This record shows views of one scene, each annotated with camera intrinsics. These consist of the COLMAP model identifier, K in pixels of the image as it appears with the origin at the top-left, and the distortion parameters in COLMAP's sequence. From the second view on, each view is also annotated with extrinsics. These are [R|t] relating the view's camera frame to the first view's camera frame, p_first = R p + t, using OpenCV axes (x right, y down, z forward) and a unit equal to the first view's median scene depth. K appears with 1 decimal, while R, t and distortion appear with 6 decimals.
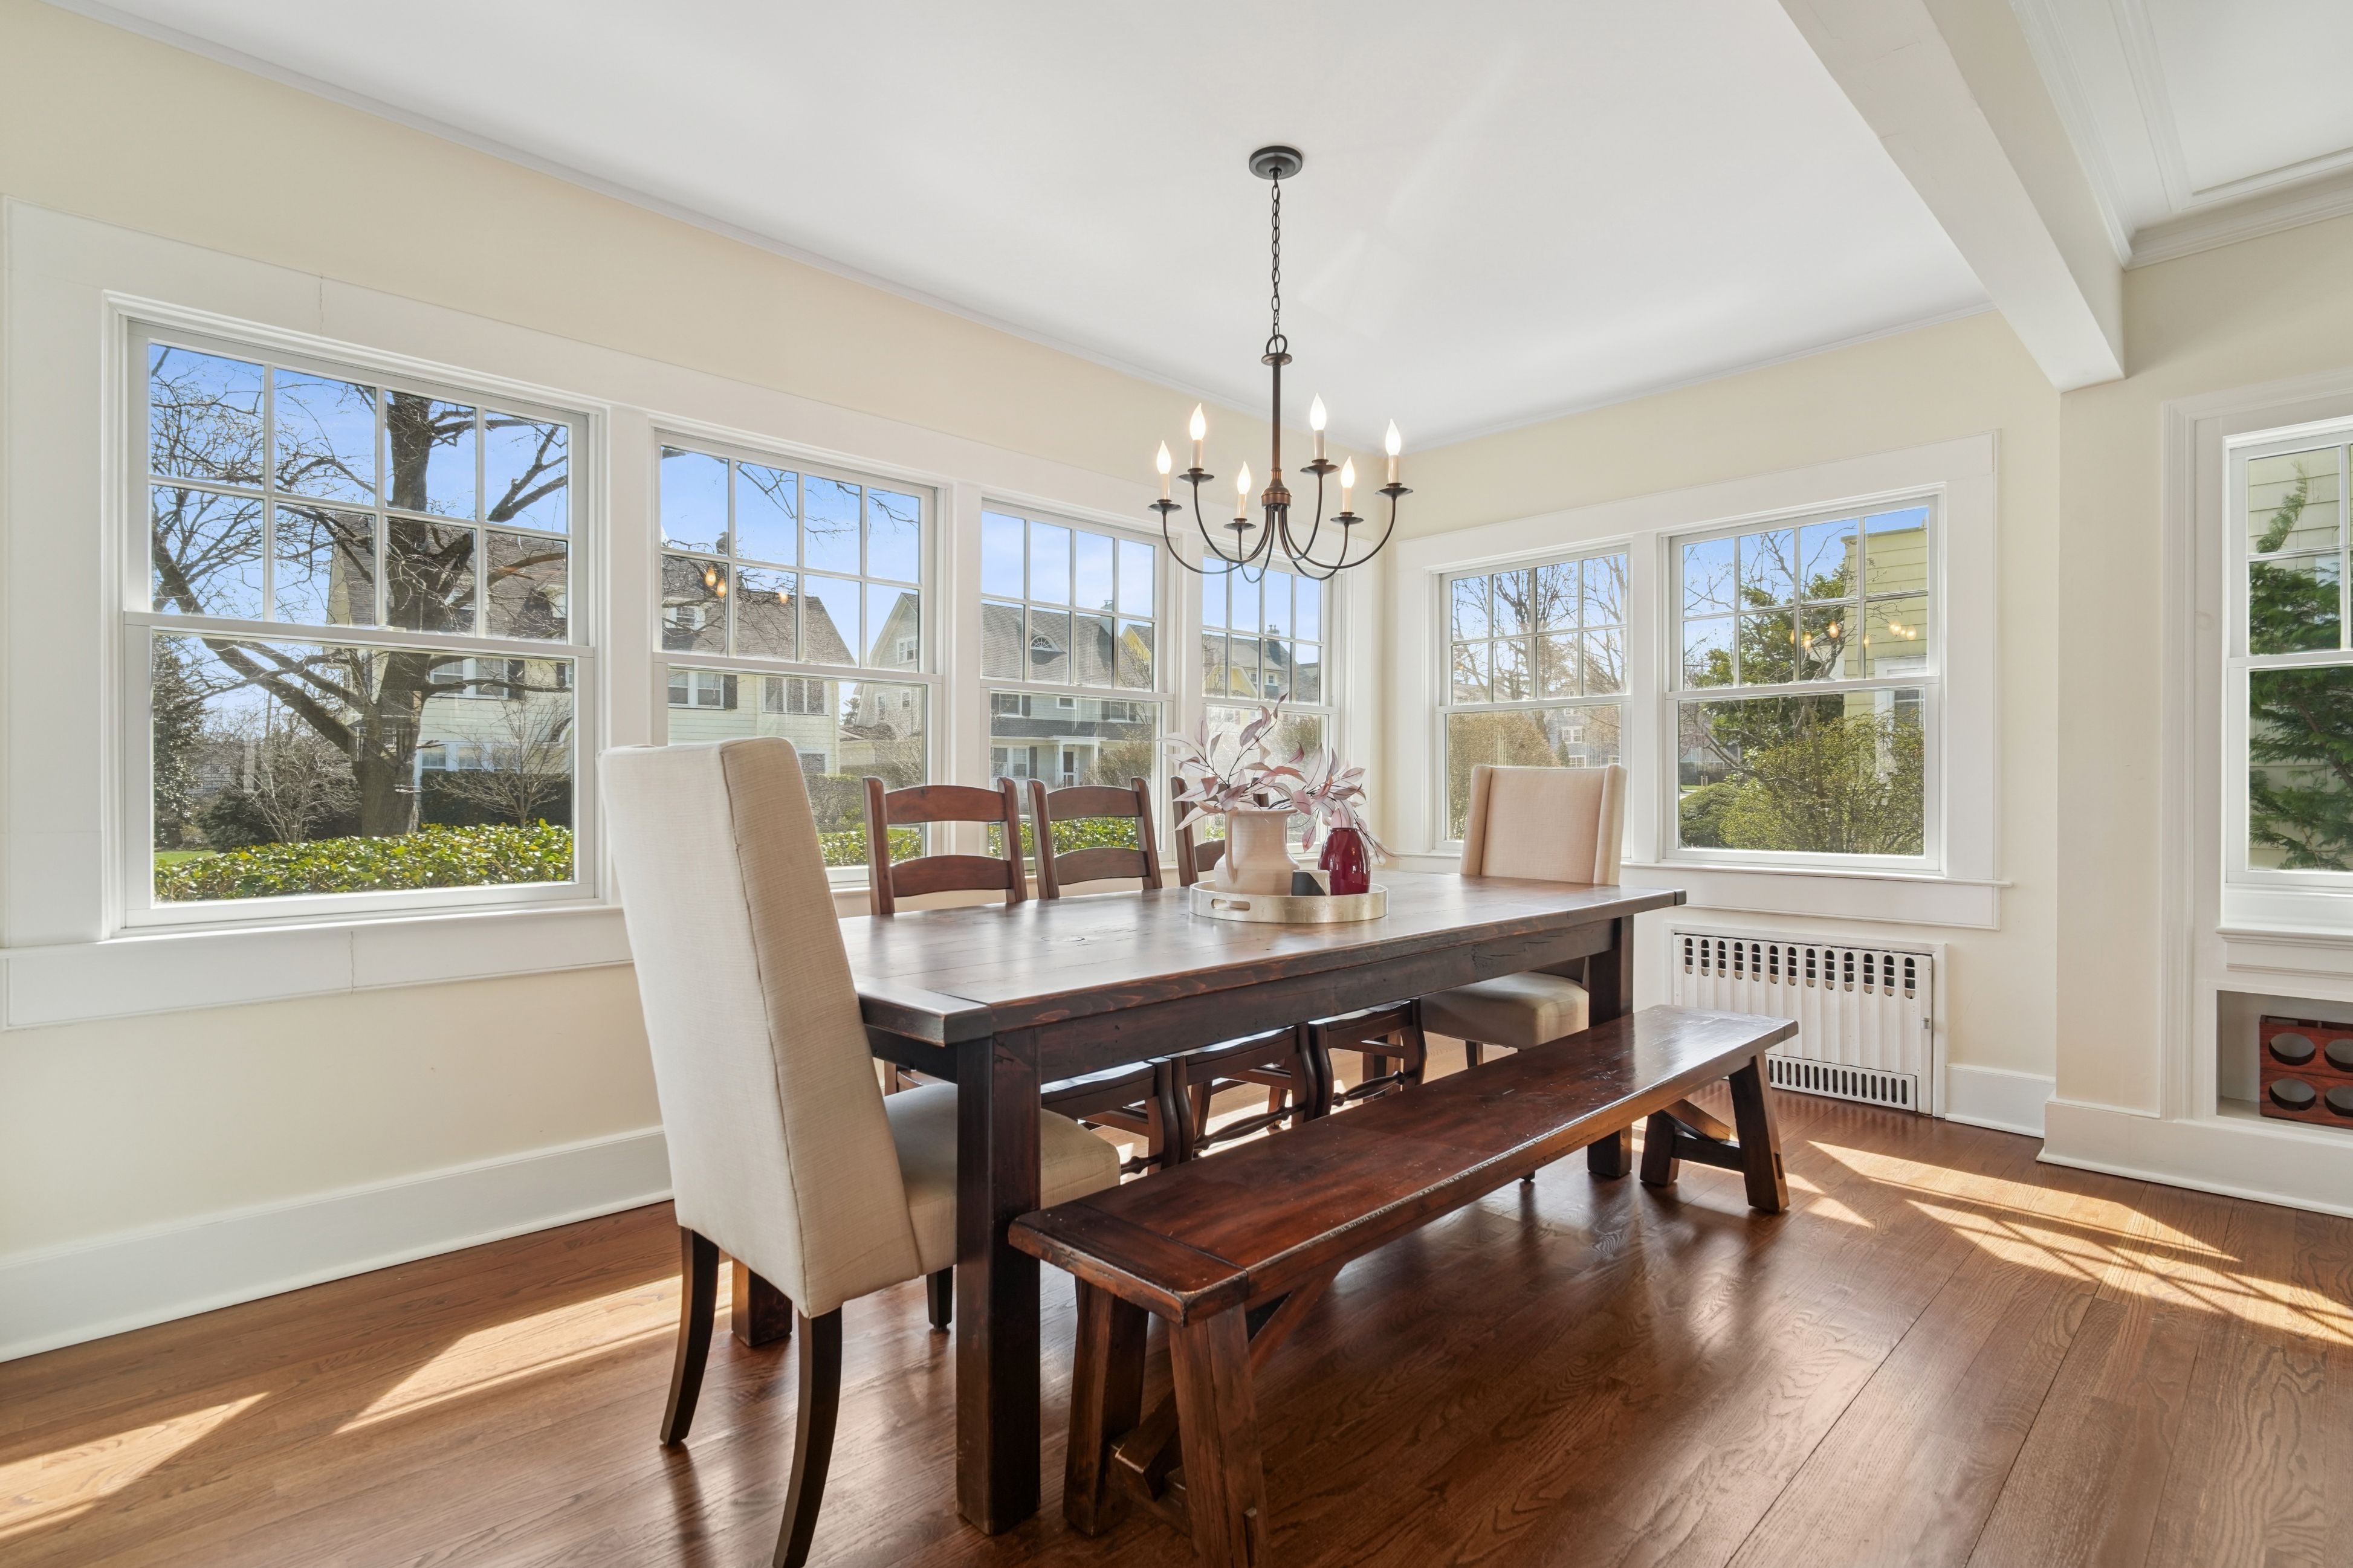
lens RADIAL K [[1124.4, 0, 1213.9], [0, 1124.4, 782.9], [0, 0, 1]] dist [0.004106, 0.000287]
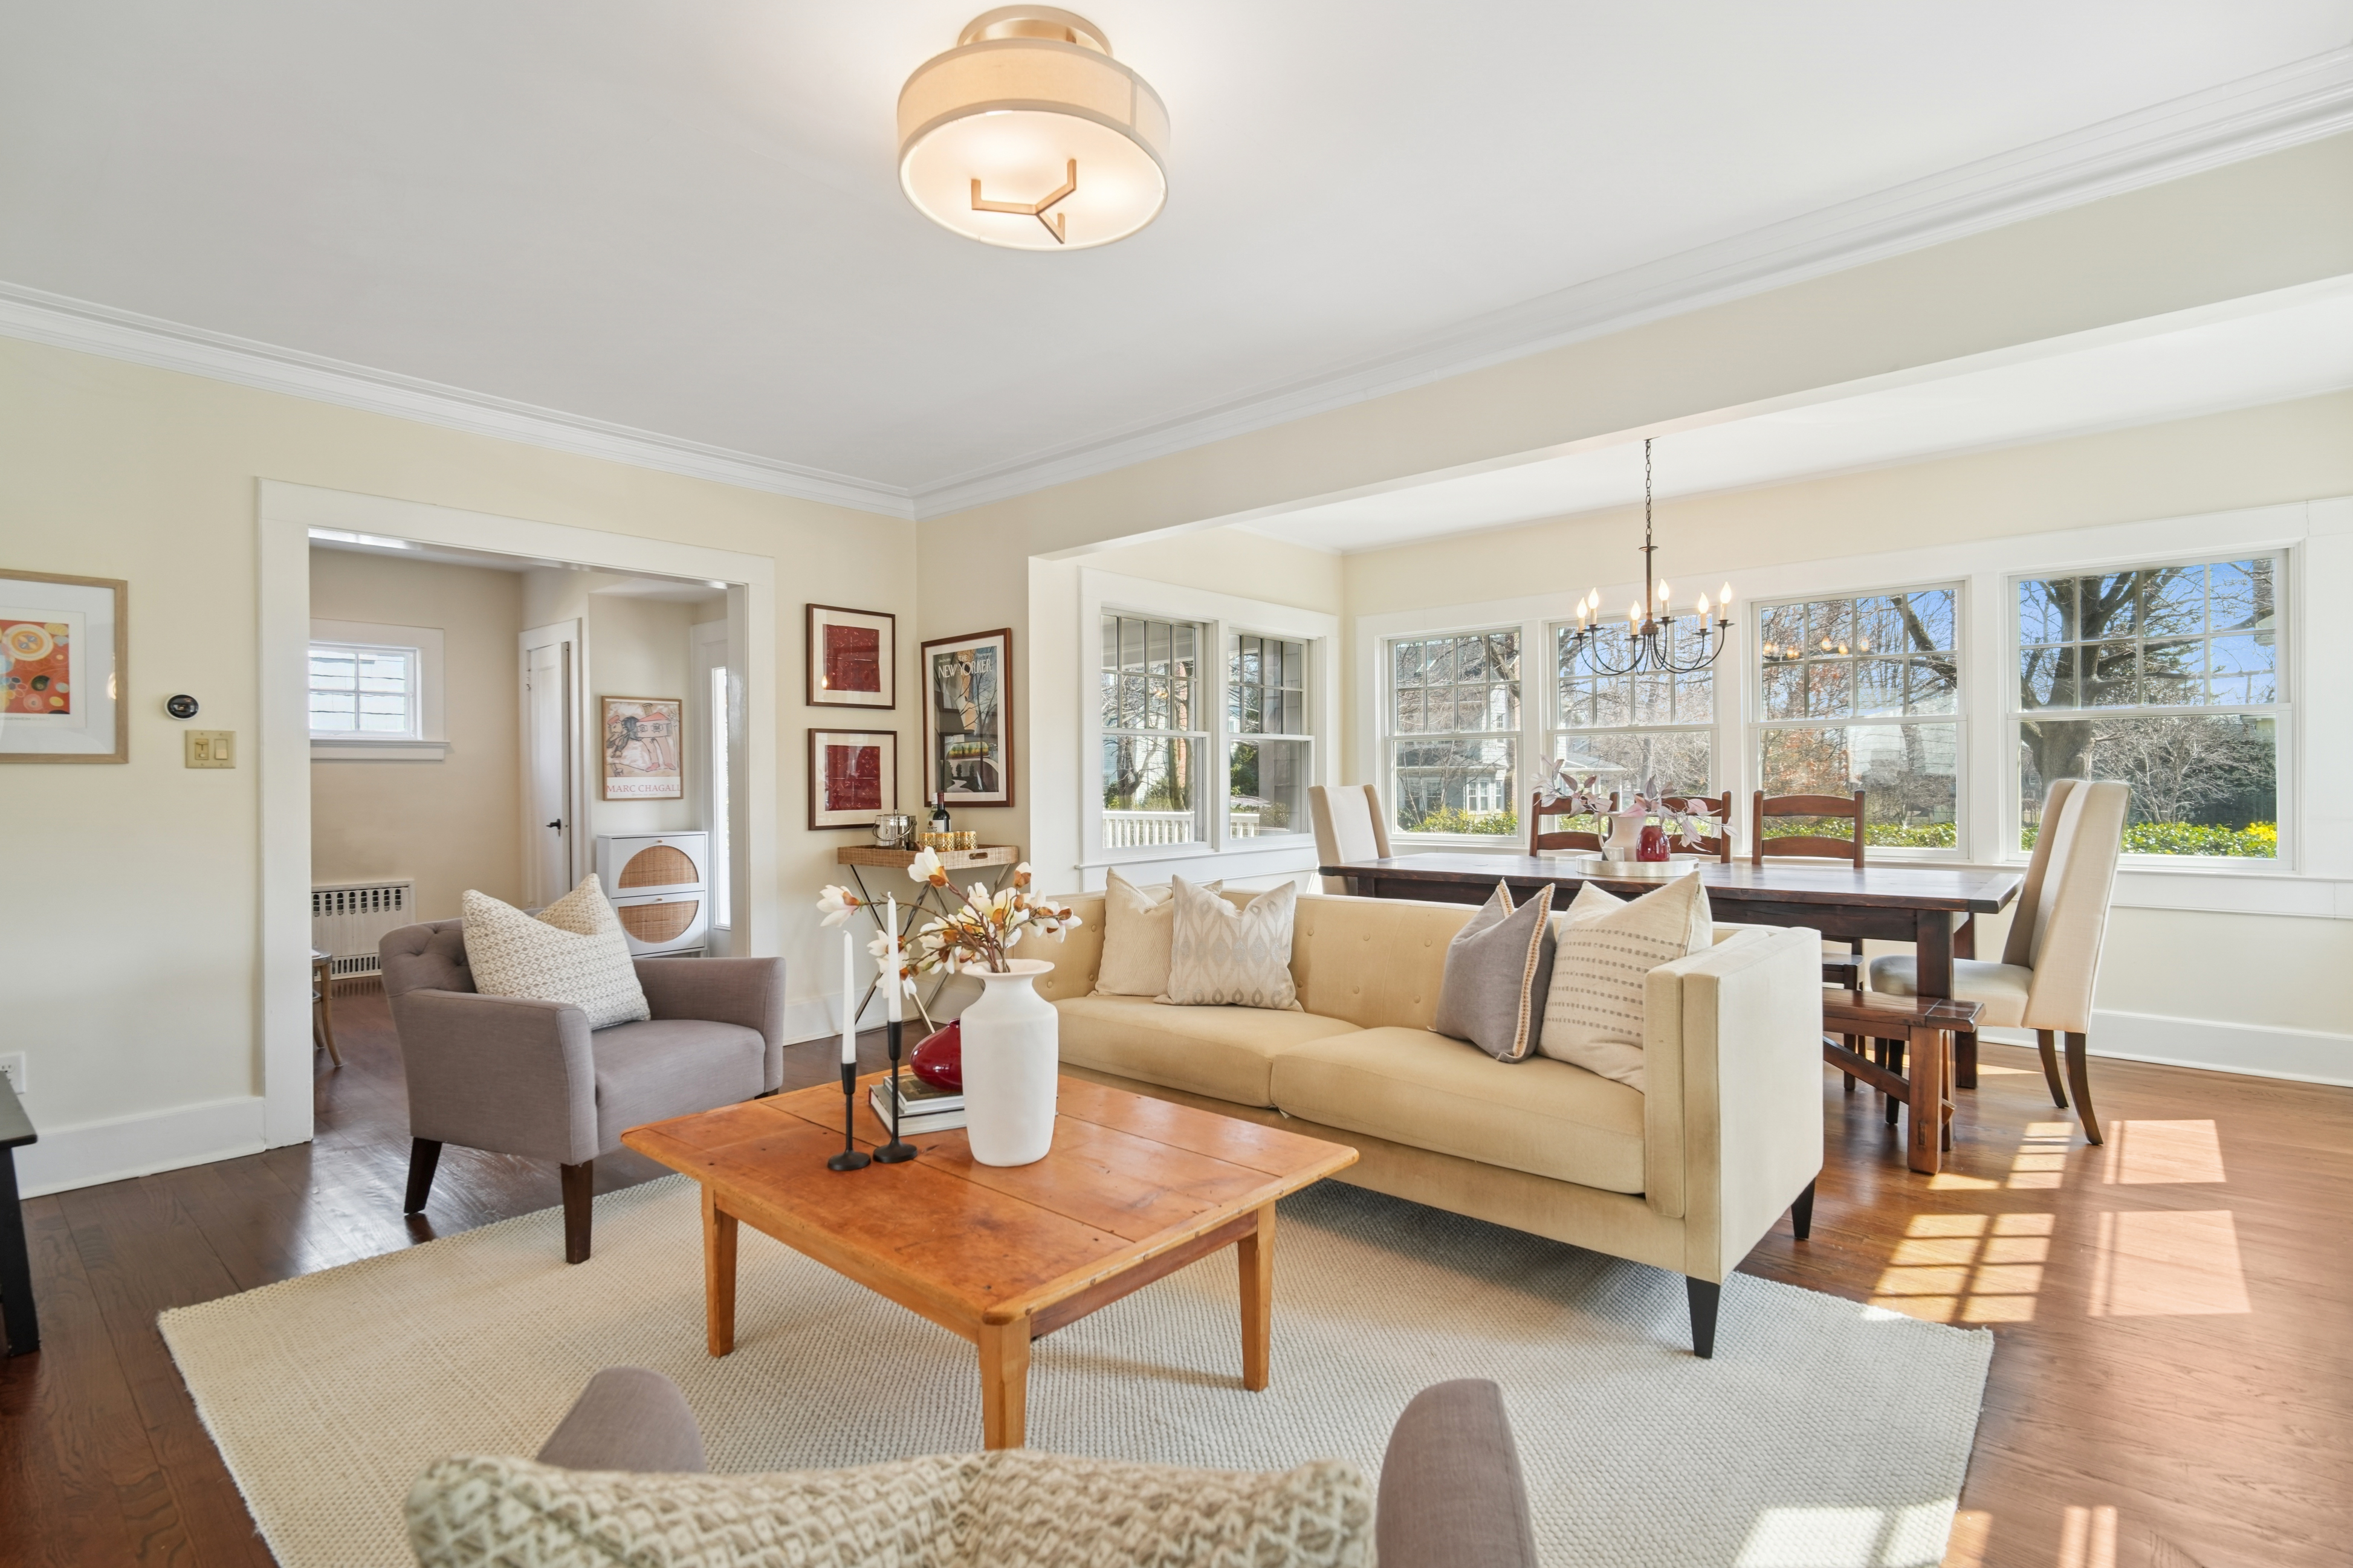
lens RADIAL K [[1102.0, 0, 1173.1], [0, 1102.0, 782.9], [0, 0, 1]] dist [0.001229, -0.005017]
pose [[0.073091, 0.003169, -0.997320, 1.502035], [0.013735, 0.999897, 0.004184, -0.033963], [0.997231, -0.014004, 0.073040, 0.135210]]
